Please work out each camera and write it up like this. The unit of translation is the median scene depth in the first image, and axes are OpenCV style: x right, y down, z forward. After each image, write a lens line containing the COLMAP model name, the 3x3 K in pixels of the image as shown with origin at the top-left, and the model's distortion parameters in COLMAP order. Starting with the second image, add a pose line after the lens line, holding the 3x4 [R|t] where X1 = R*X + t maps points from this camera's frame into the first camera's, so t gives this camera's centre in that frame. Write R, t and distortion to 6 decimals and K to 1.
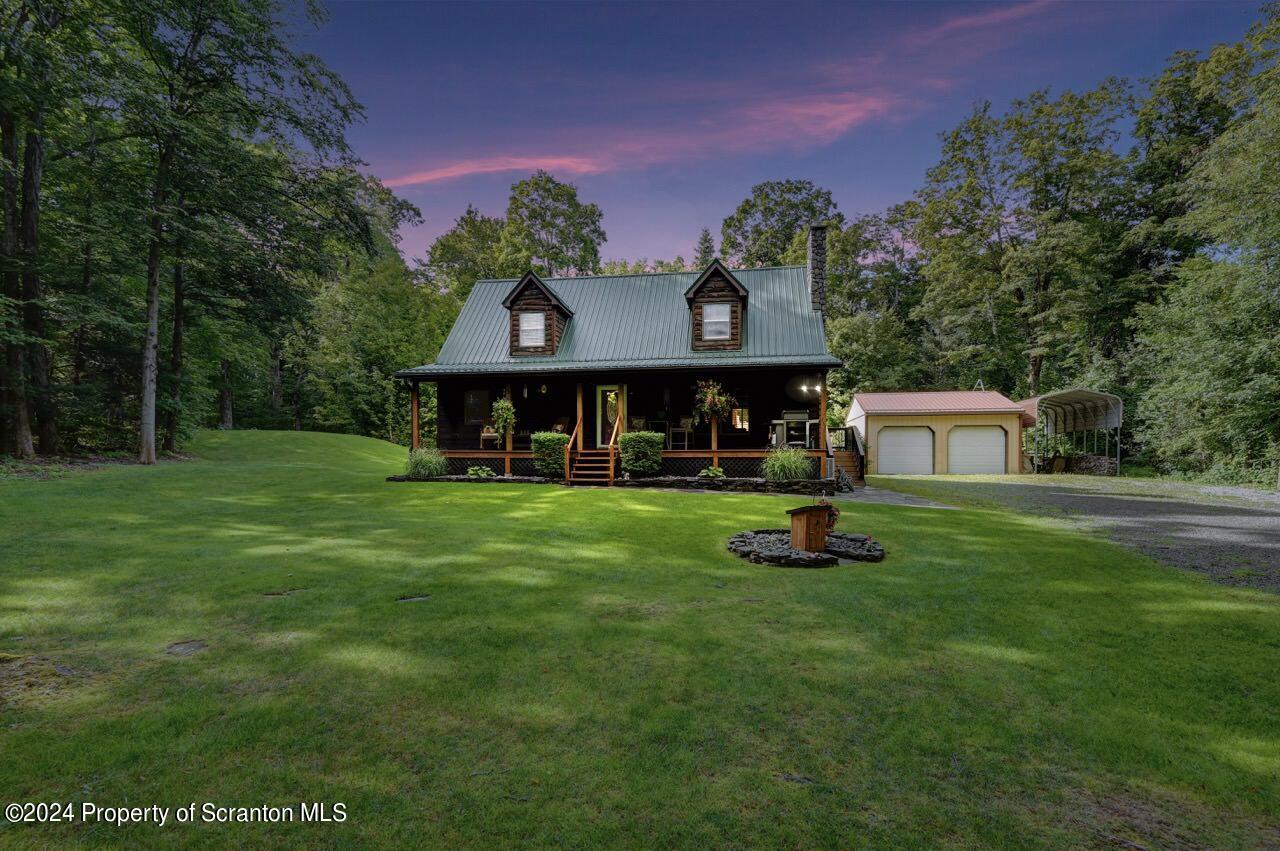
lens RADIAL K [[602.2, 0, 637.8], [0, 602.2, 447.2], [0, 0, 1]] dist [-0.000986, -0.000328]
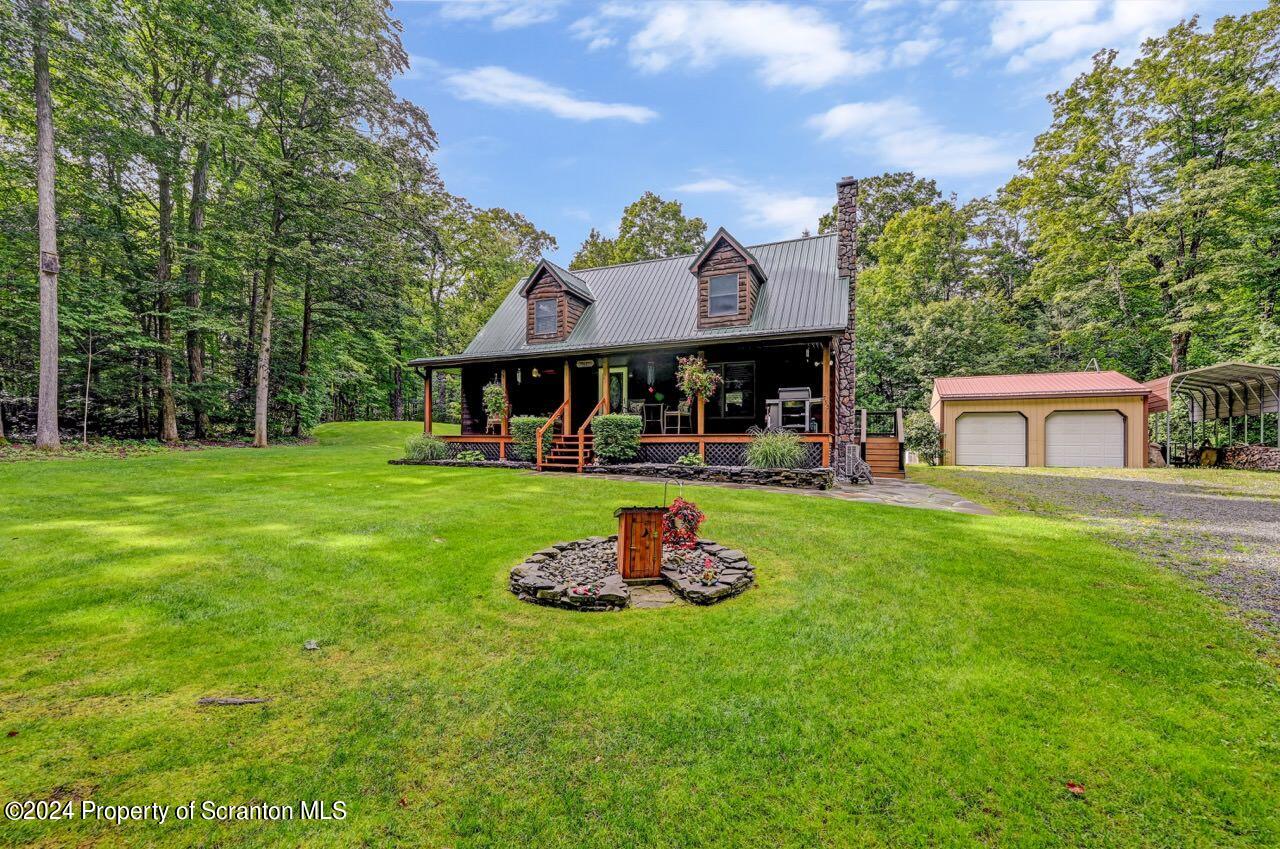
lens RADIAL K [[514.5, 0, 644.0], [0, 514.5, 432.9], [0, 0, 1]] dist [0.000710, 0.000477]
pose [[0.970124, 0.000046, -0.242608, 0.134154], [-0.003060, 0.999923, -0.012046, 0.006859], [0.242589, 0.012428, 0.970050, 0.139374]]
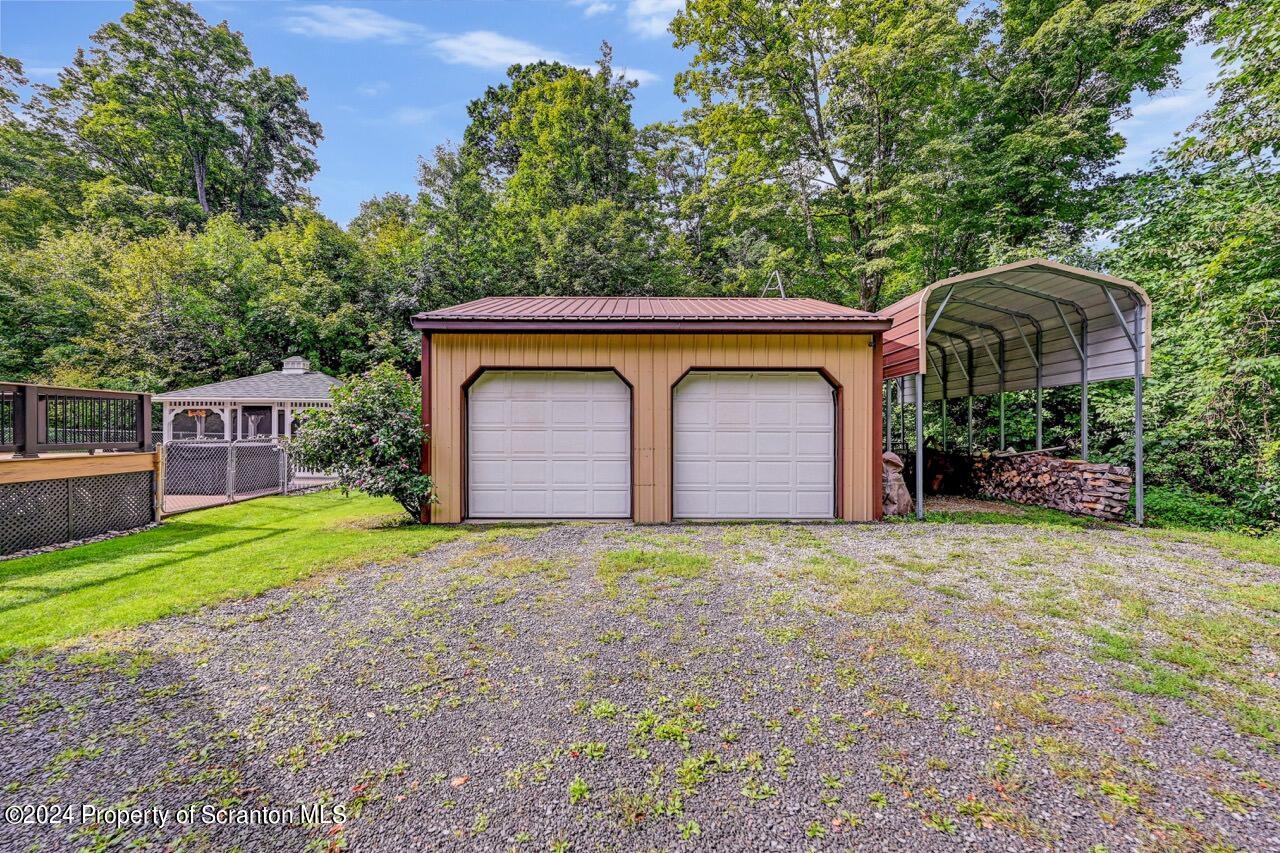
lens RADIAL K [[513.0, 0, 635.6], [0, 513.0, 423.7], [0, 0, 1]] dist [0.001266, 0.000589]
pose [[0.979578, 0.001885, 0.201056, 0.444663], [-0.002199, 0.999997, 0.001340, -0.006301], [-0.201052, -0.001755, 0.979579, 0.741755]]
